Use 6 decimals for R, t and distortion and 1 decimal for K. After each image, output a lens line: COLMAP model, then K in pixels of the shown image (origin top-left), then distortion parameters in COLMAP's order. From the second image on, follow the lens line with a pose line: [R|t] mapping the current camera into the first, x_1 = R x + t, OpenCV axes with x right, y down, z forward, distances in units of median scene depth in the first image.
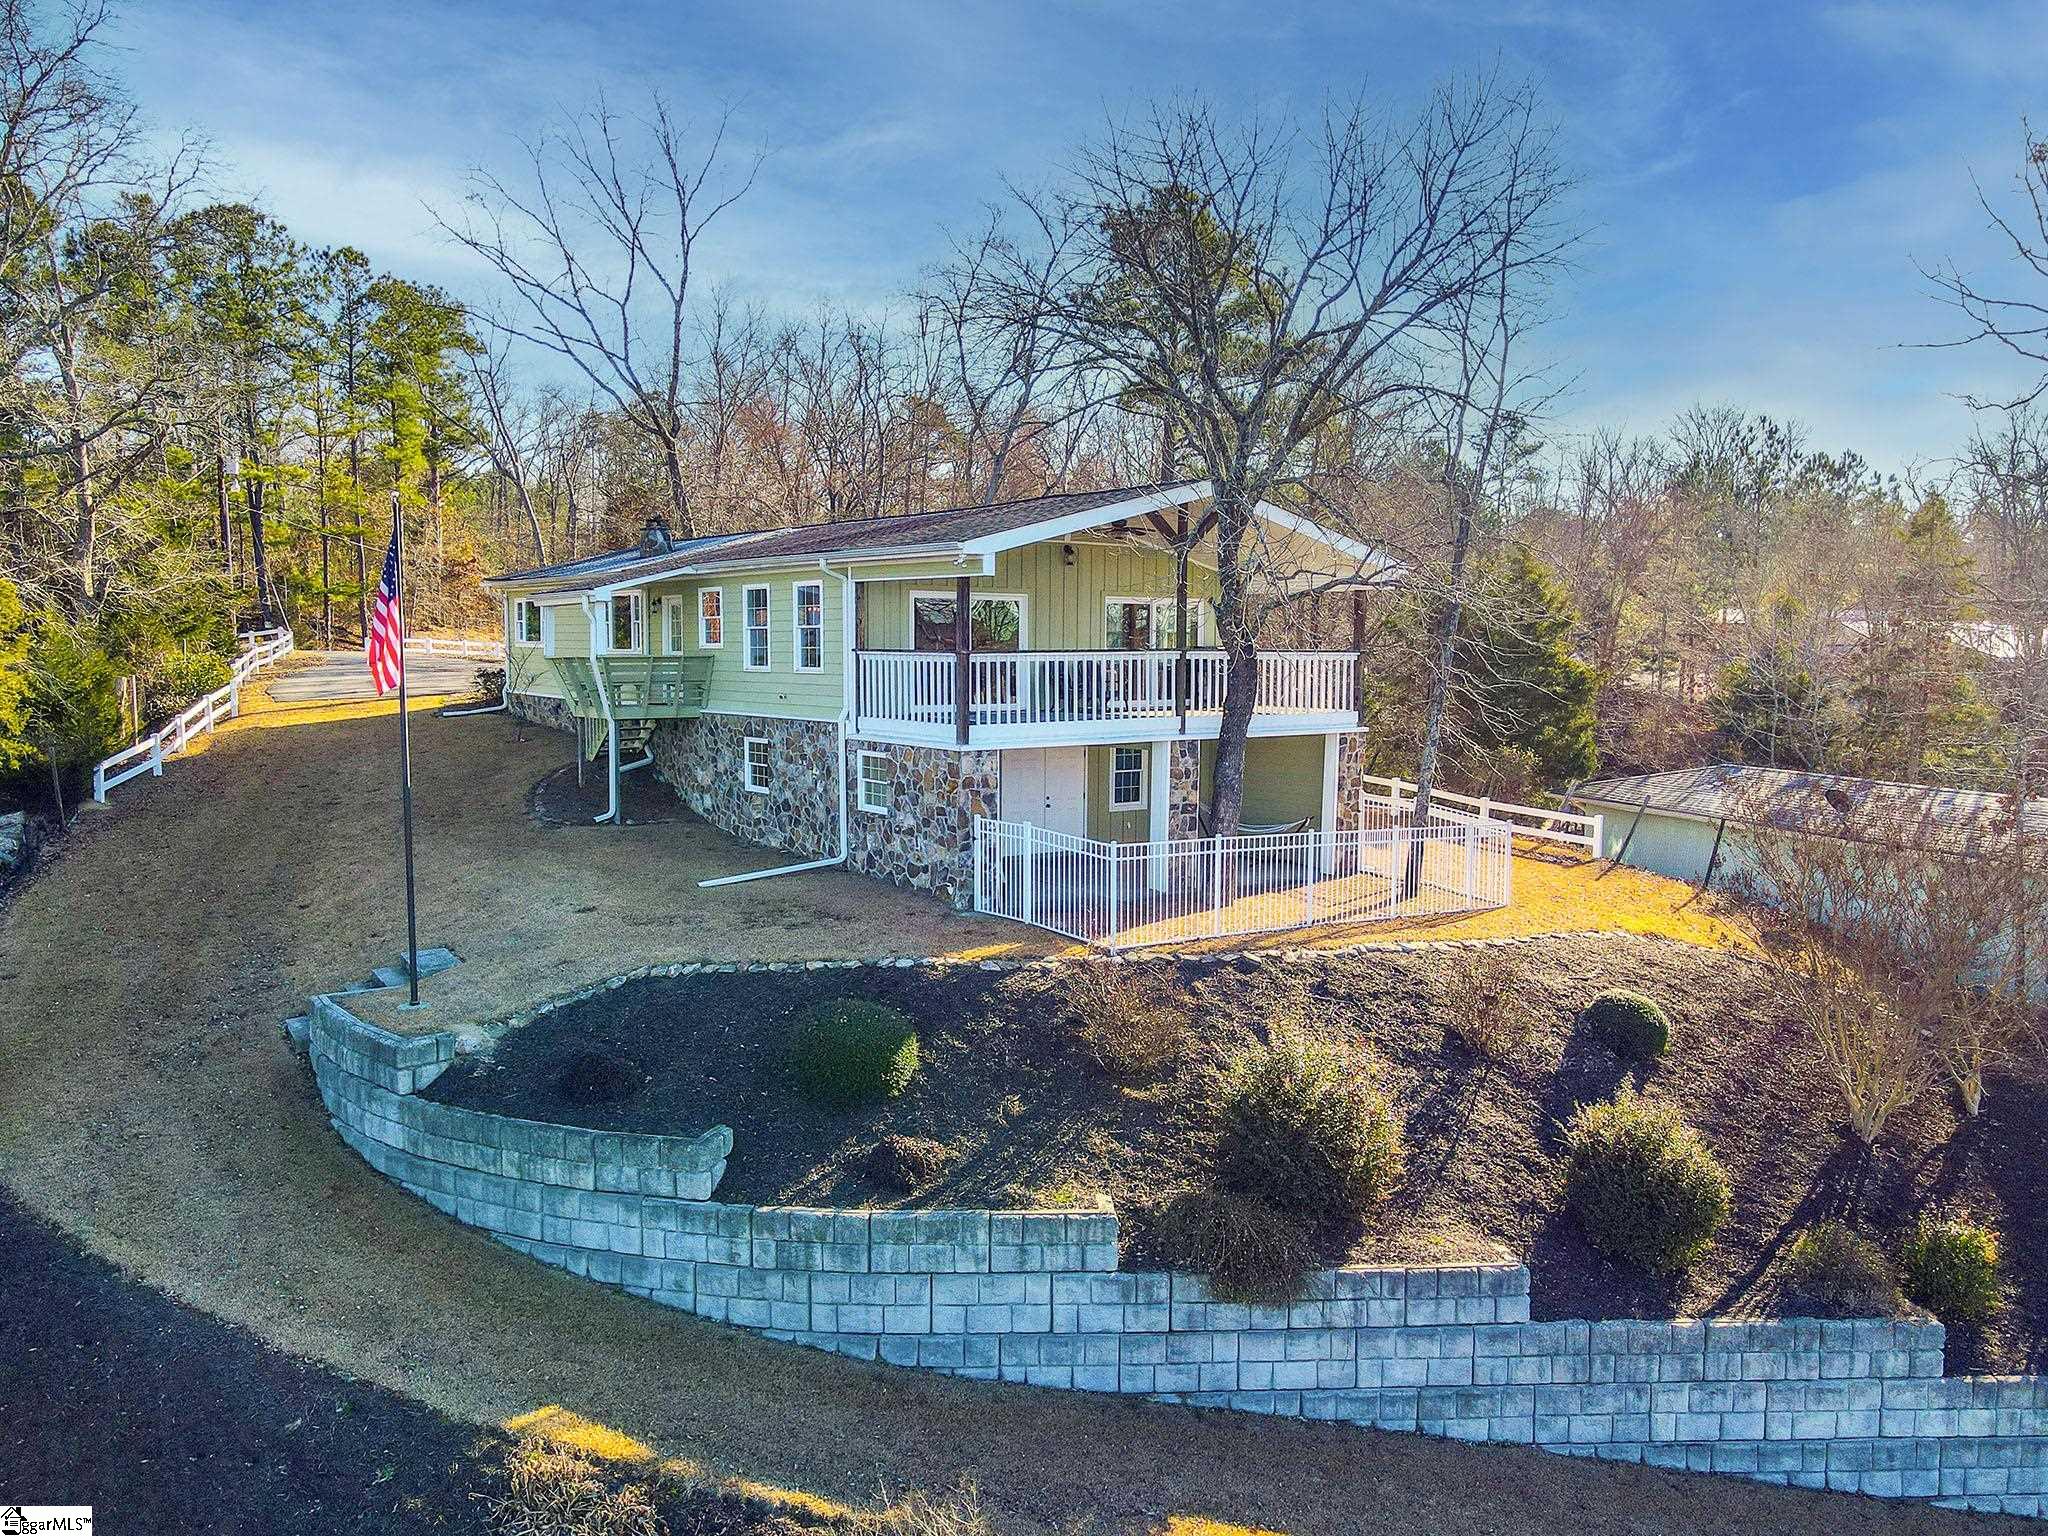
lens RADIAL K [[1516.6, 0, 1045.0], [0, 1516.6, 776.1], [0, 0, 1]] dist [0.027454, -0.001502]
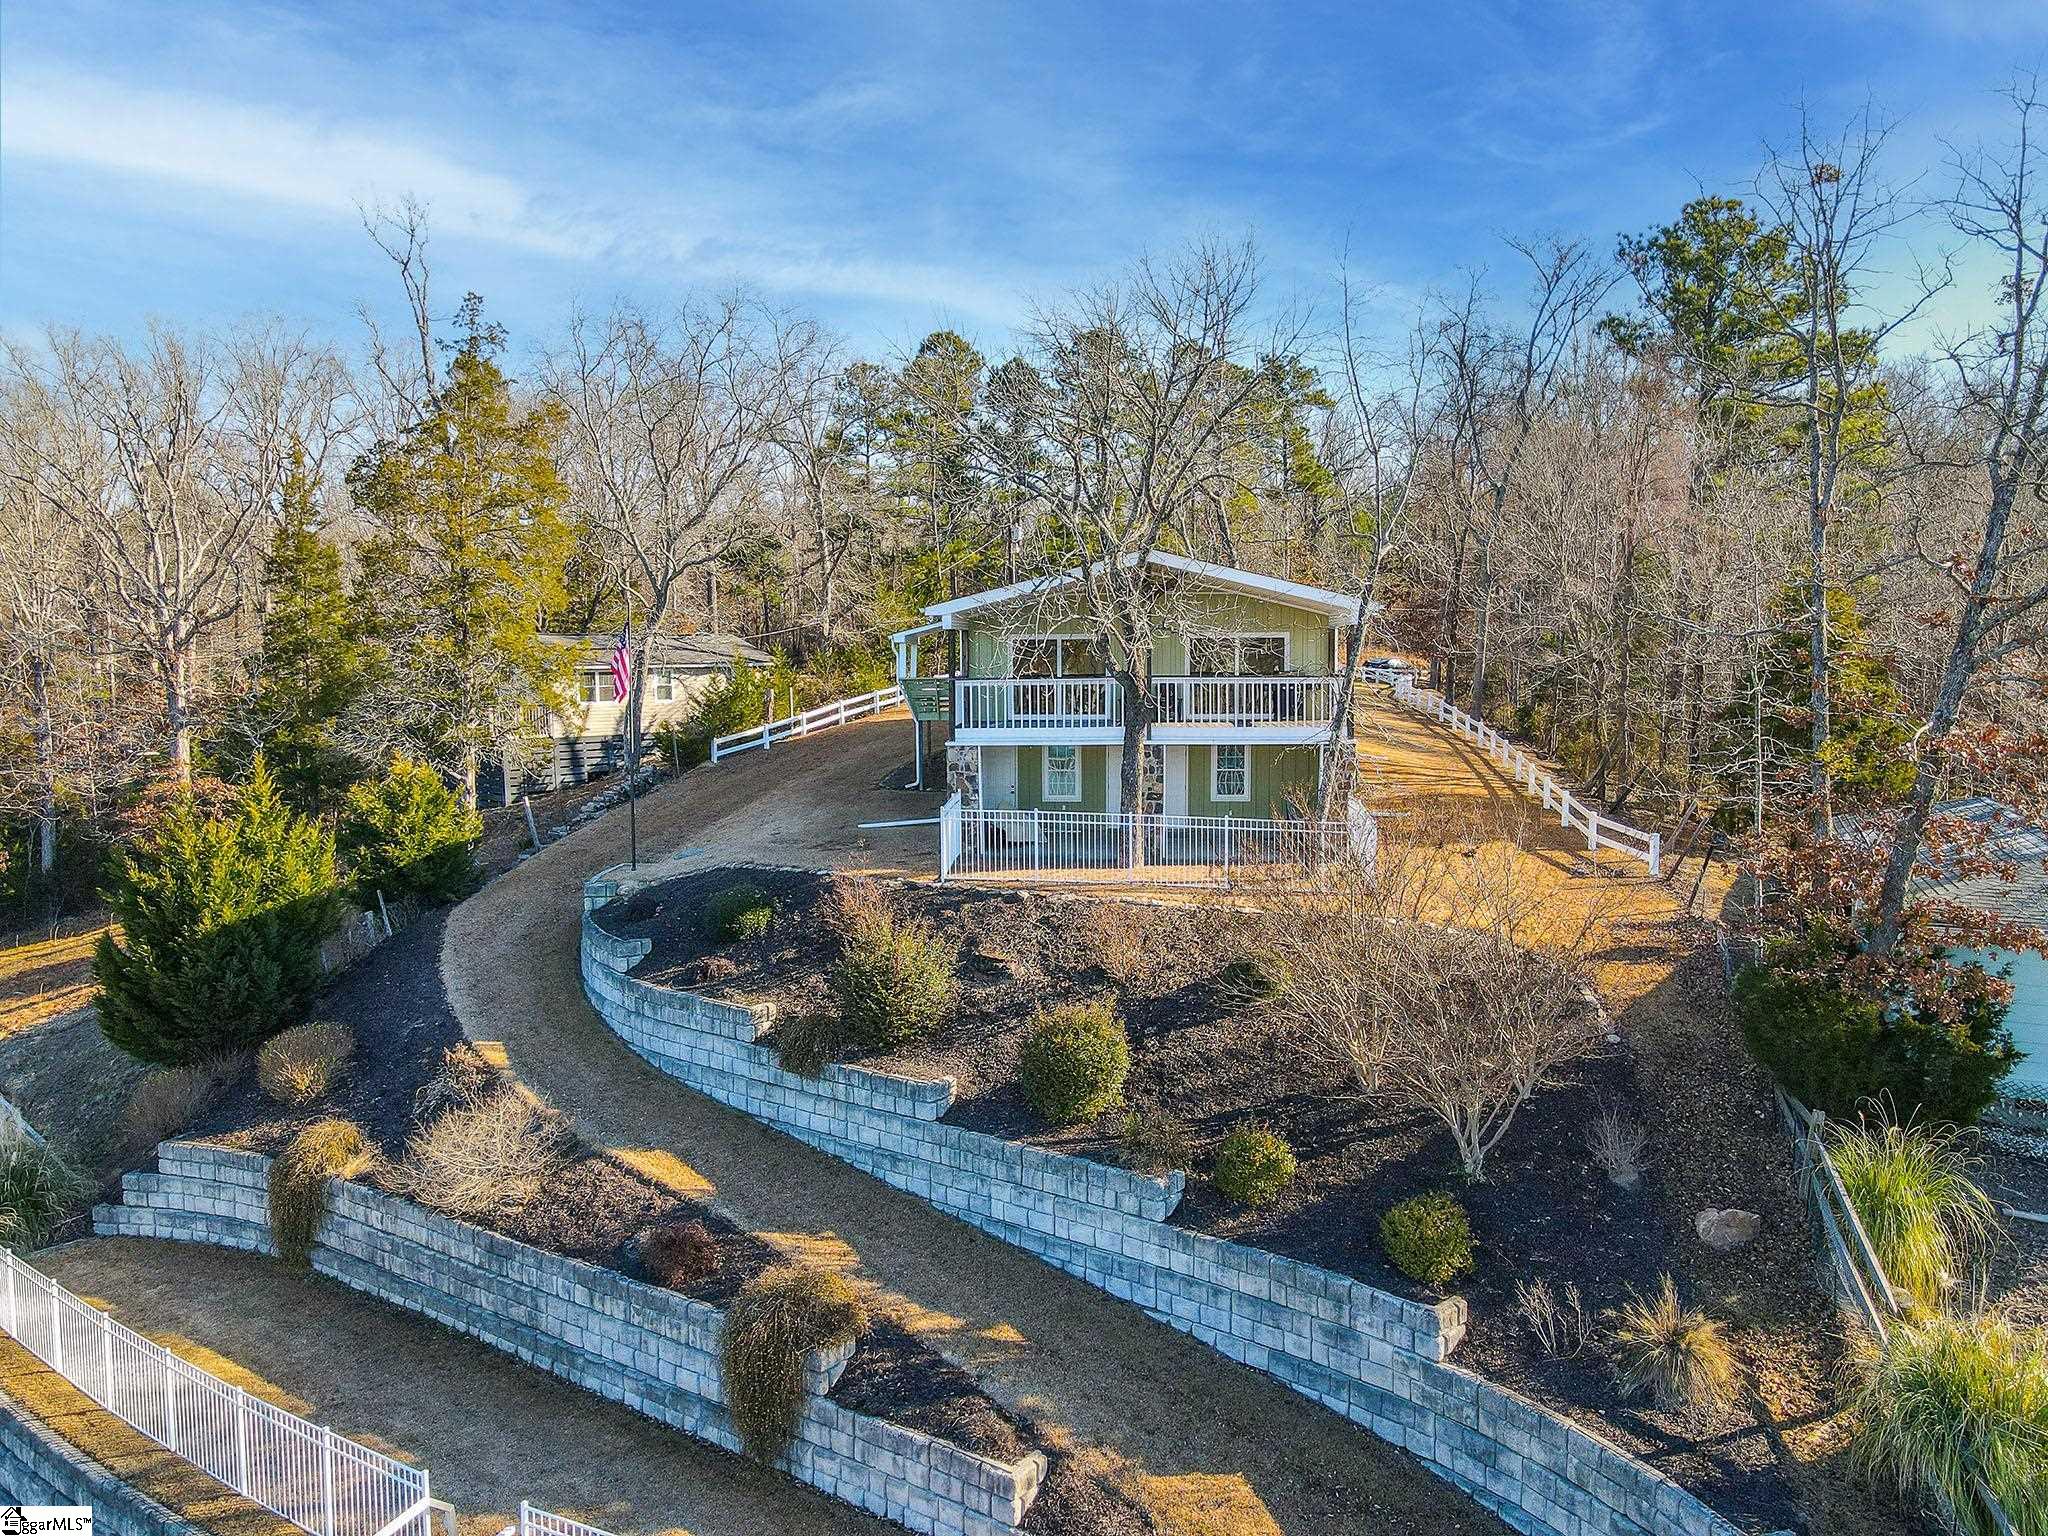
lens RADIAL K [[1516.6, 0, 1026.9], [0, 1516.6, 771.6], [0, 0, 1]] dist [0.027454, -0.001502]
pose [[0.754112, 0.043395, -0.655311, 0.957977], [-0.047491, 0.998806, 0.011490, -0.011490], [0.655027, 0.022457, 0.755272, -0.071344]]
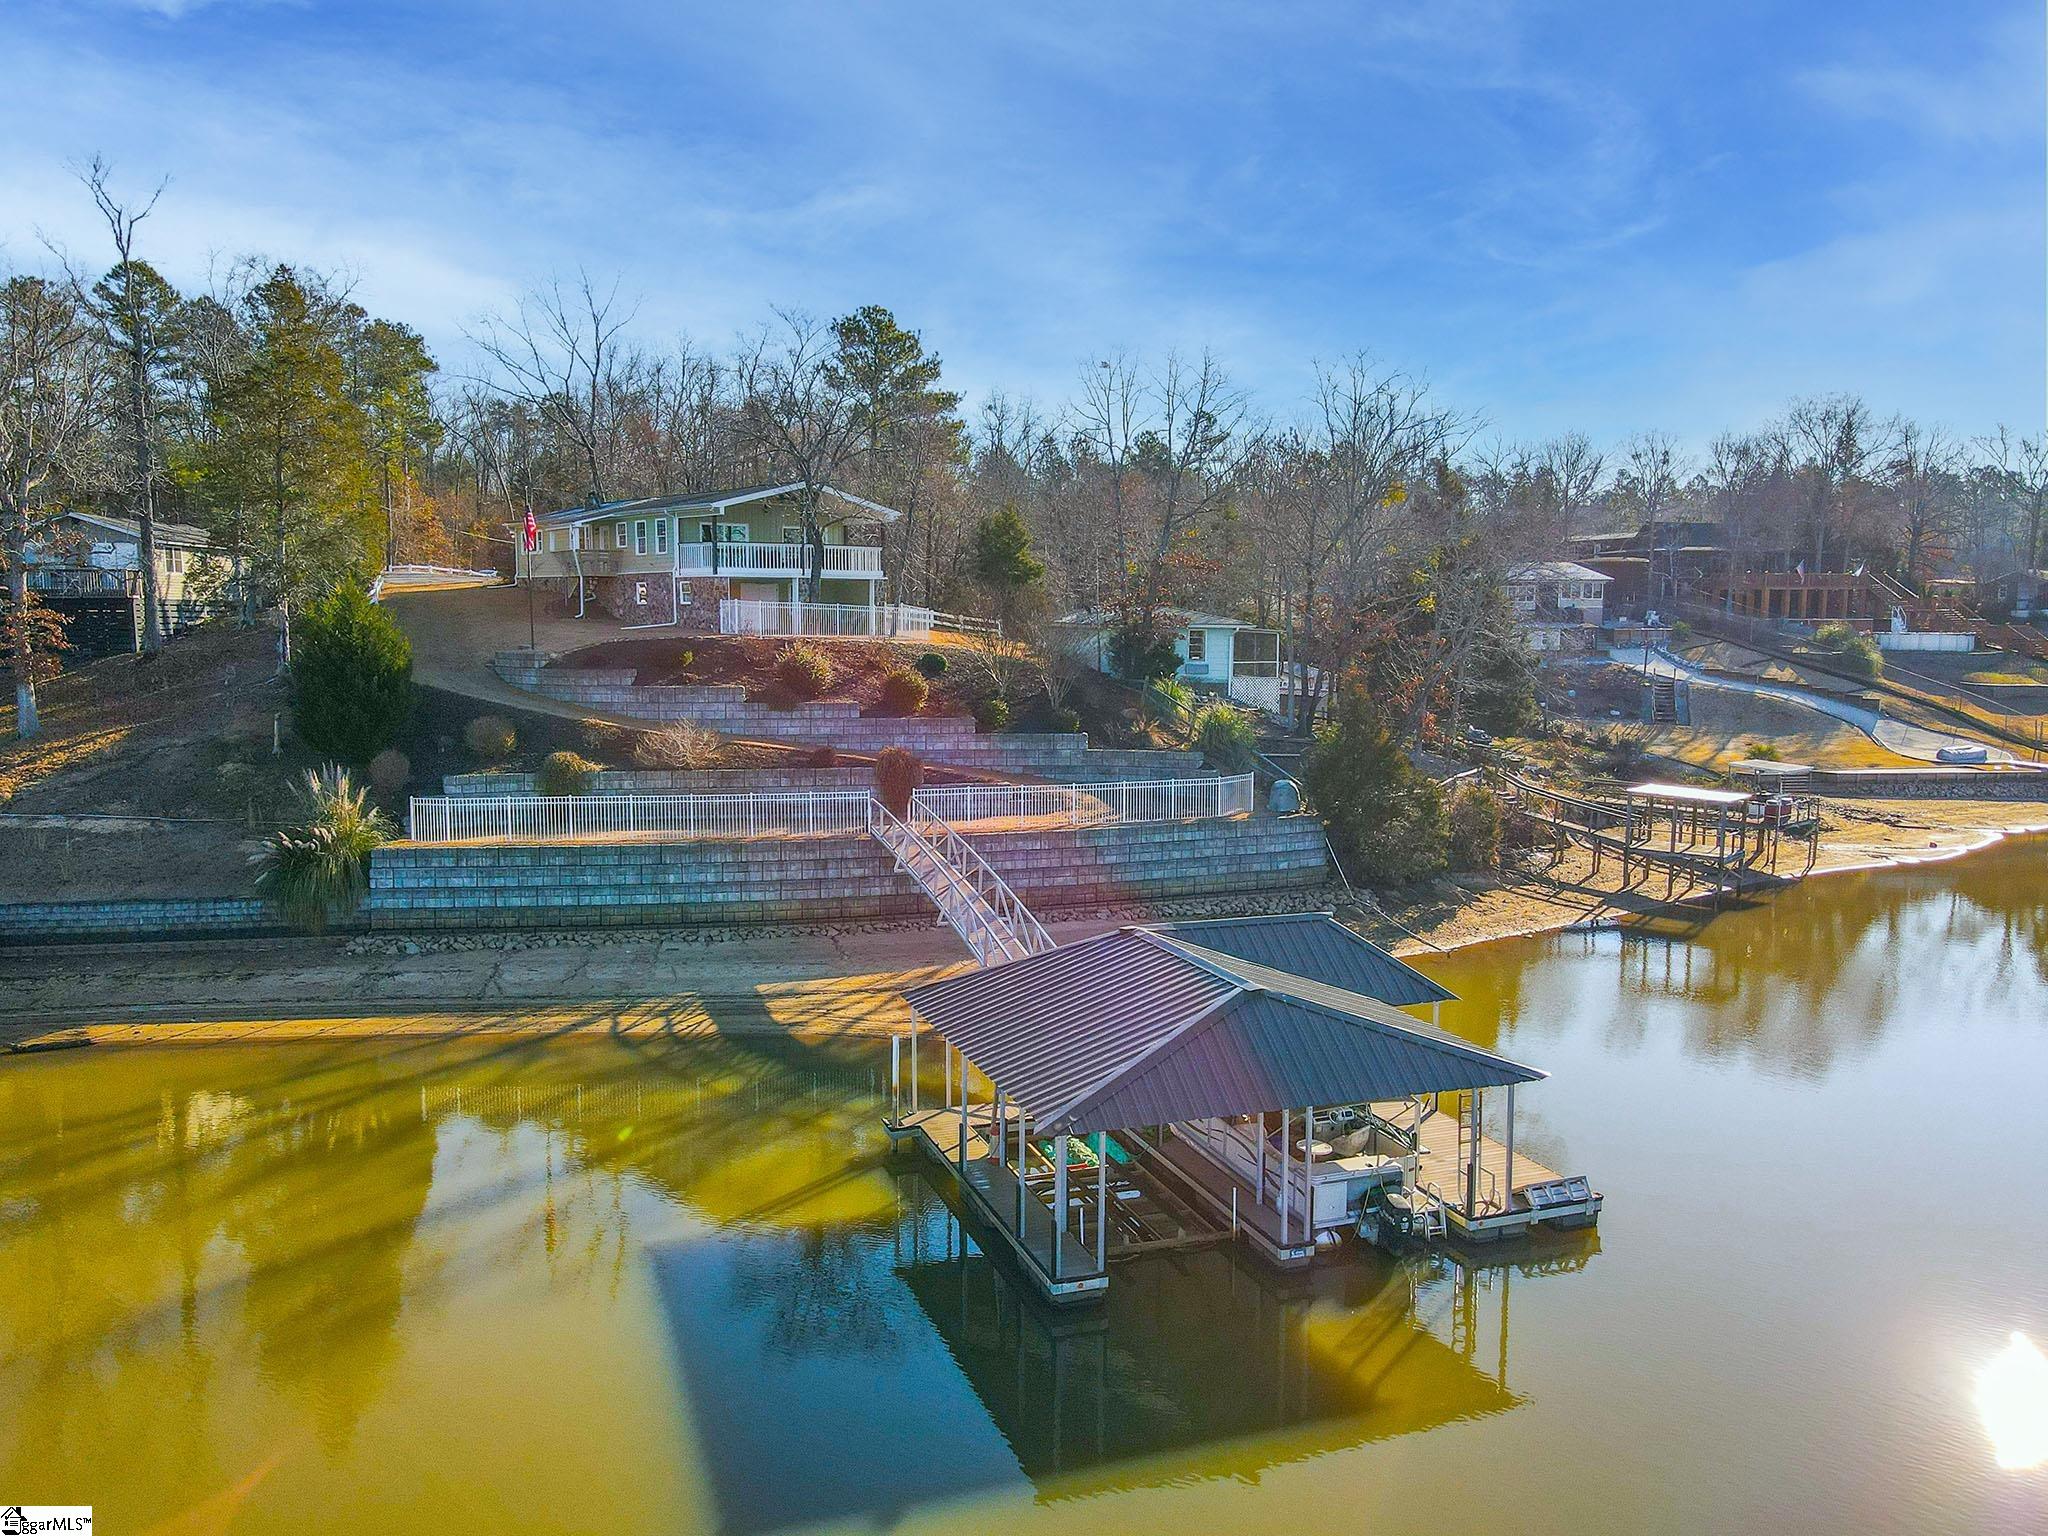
lens RADIAL K [[1516.6, 0, 1019.1], [0, 1516.6, 773.5], [0, 0, 1]] dist [0.027454, -0.001502]
pose [[0.998391, -0.009692, 0.055872, 0.343529], [0.008649, 0.999784, 0.018878, 0.296135], [-0.056043, -0.018364, 0.998259, -1.836091]]
